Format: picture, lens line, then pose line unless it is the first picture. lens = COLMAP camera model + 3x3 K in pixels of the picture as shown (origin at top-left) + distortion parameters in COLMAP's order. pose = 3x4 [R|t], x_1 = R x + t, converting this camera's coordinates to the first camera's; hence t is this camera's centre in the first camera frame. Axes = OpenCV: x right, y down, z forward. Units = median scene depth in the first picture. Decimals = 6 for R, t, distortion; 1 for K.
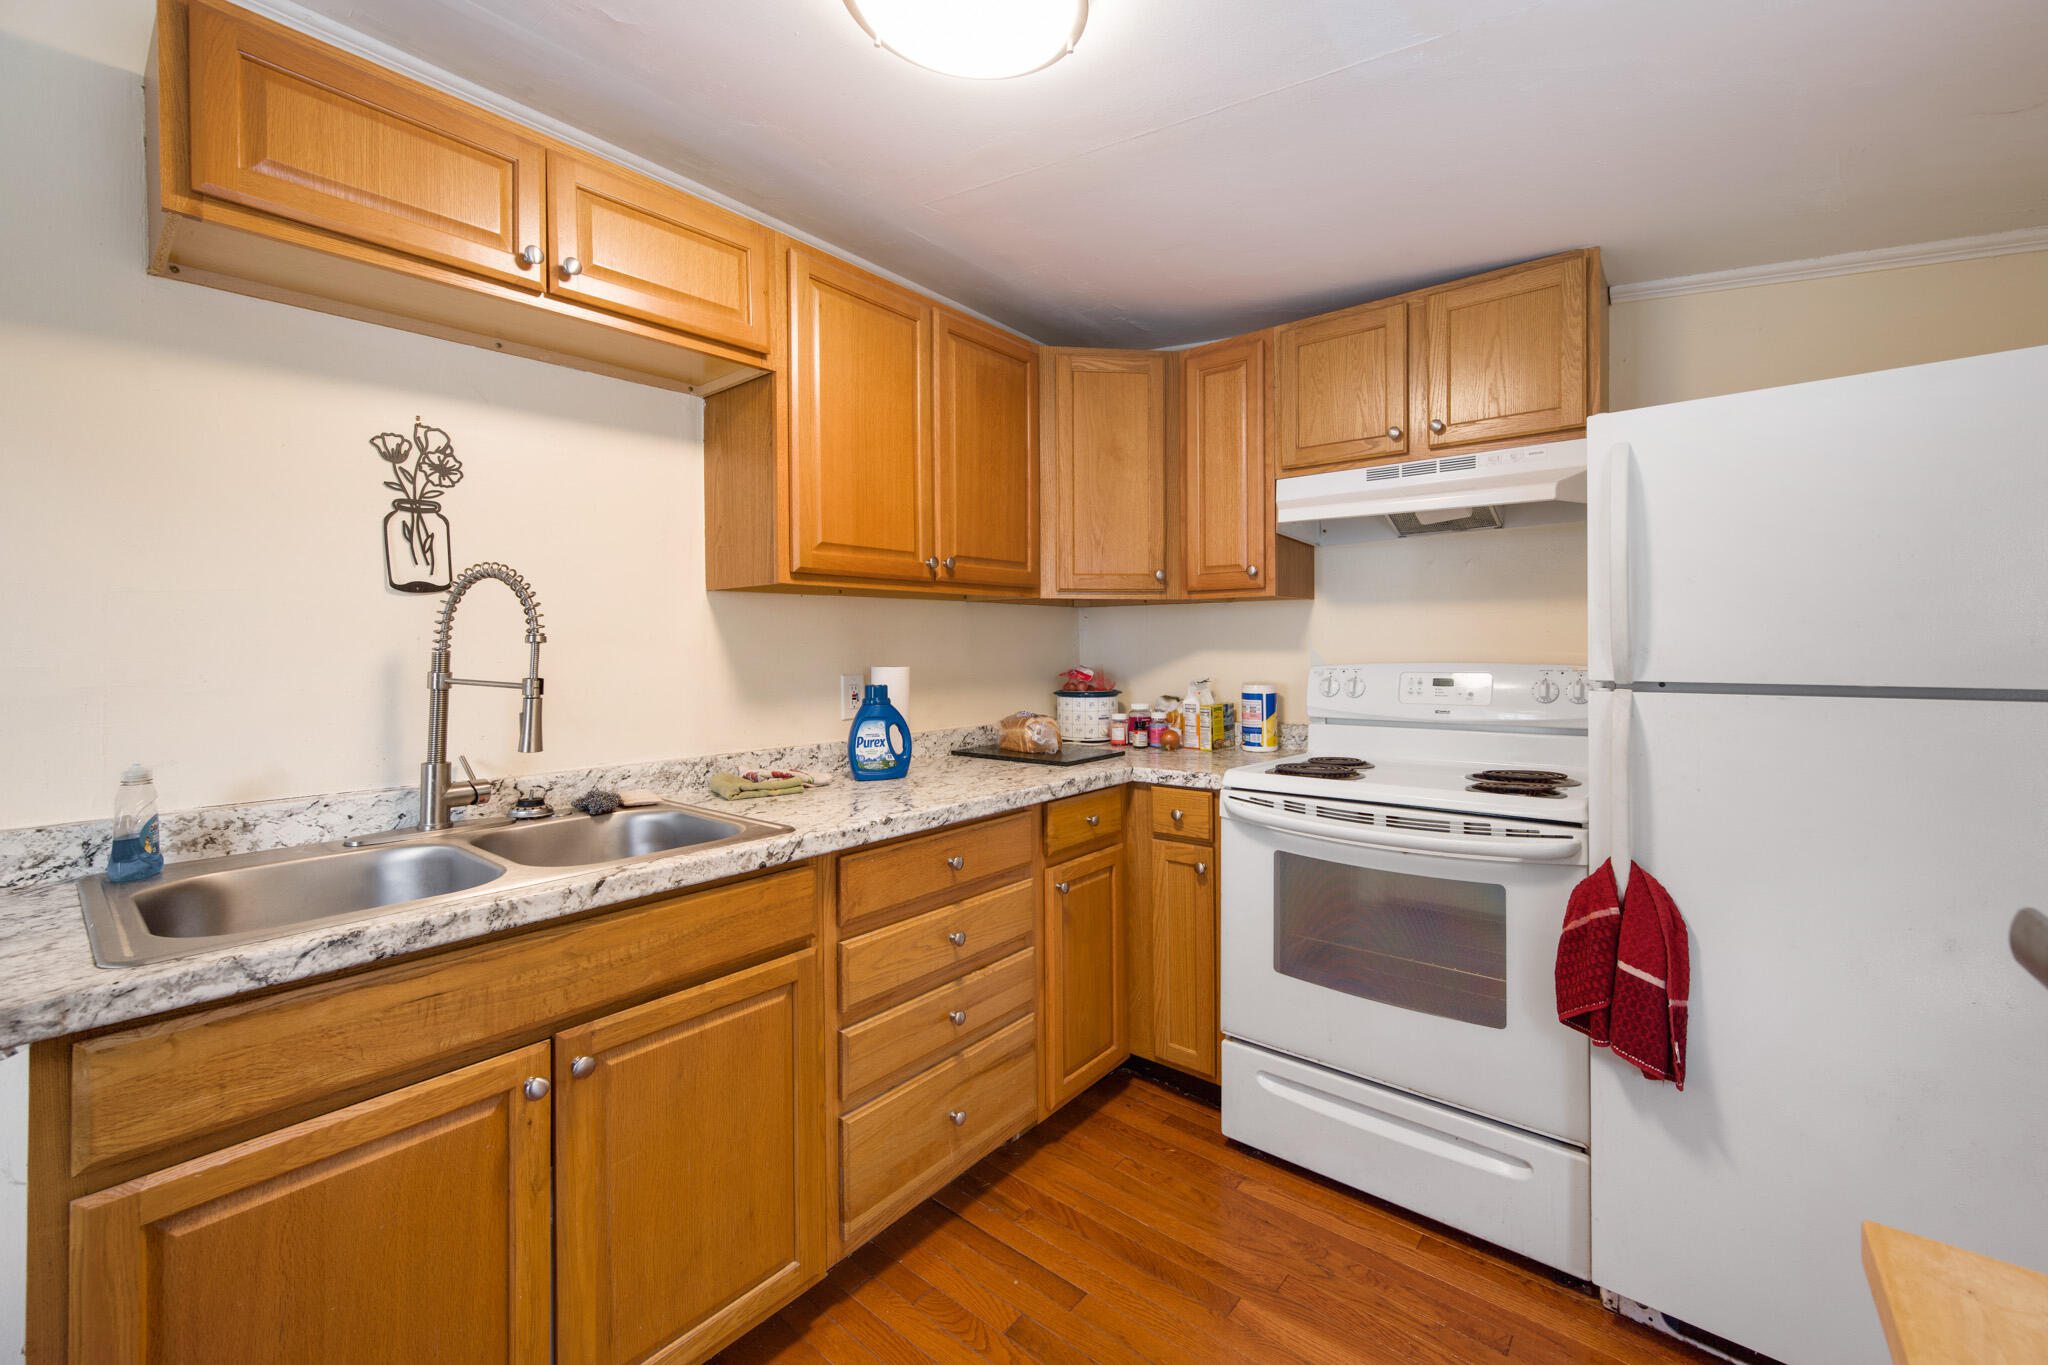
lens RADIAL K [[827.8, 0, 1031.7], [0, 827.8, 649.8], [0, 0, 1]] dist [-0.000315, 0.000644]
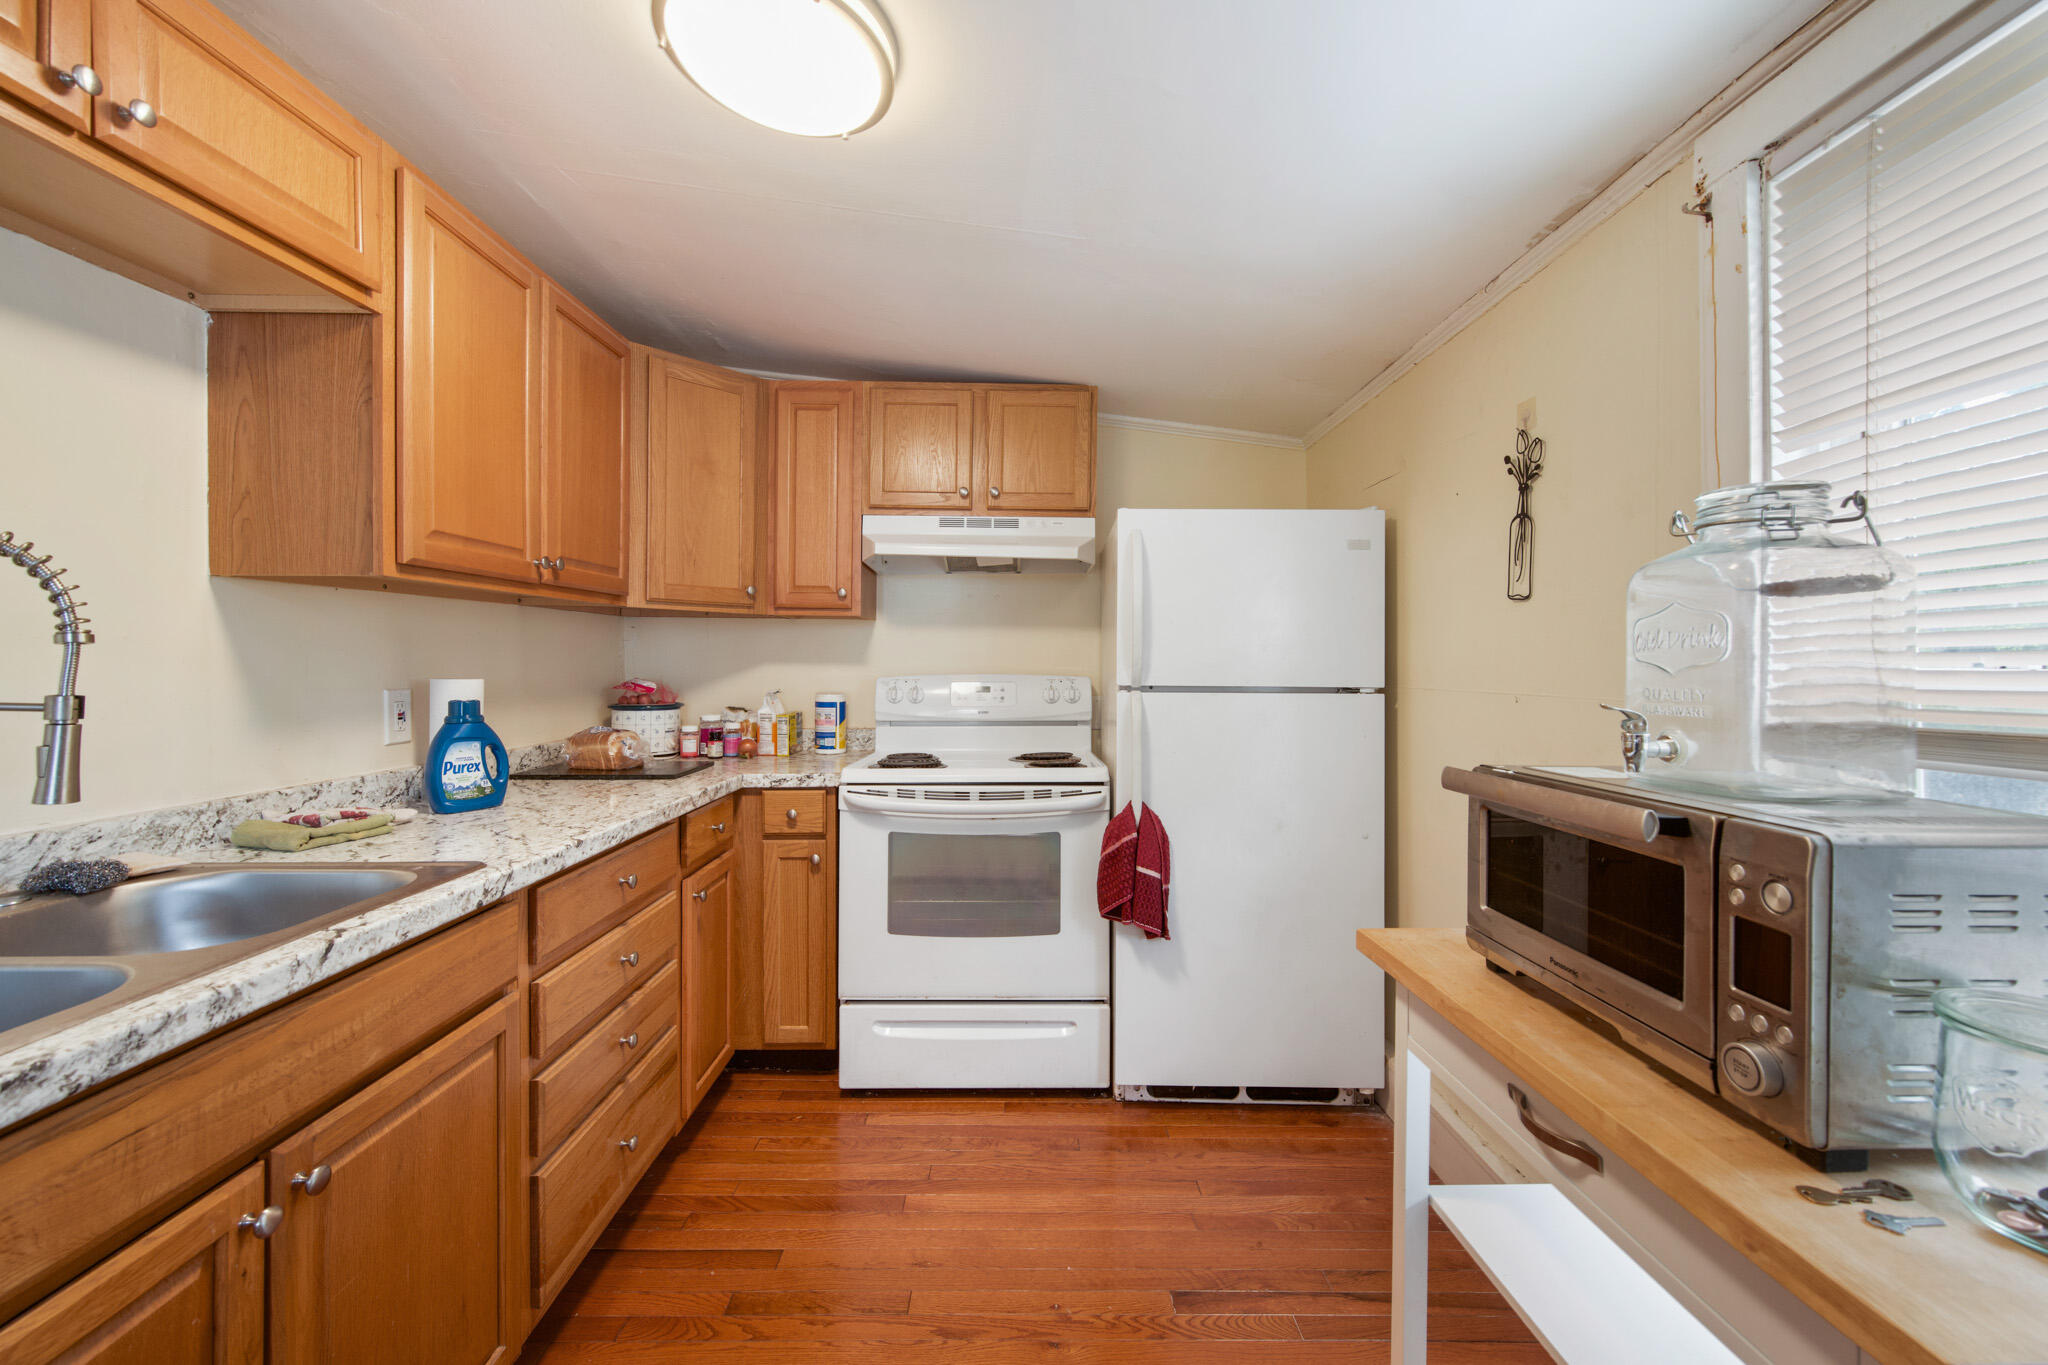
lens RADIAL K [[827.8, 0, 1019.1], [0, 827.8, 672.9], [0, 0, 1]] dist [-0.000315, 0.000644]
pose [[0.764180, 0.001110, 0.645002, -0.362164], [-0.008360, 0.999932, 0.008183, 0.002905], [-0.644949, -0.011646, 0.764137, -0.025644]]
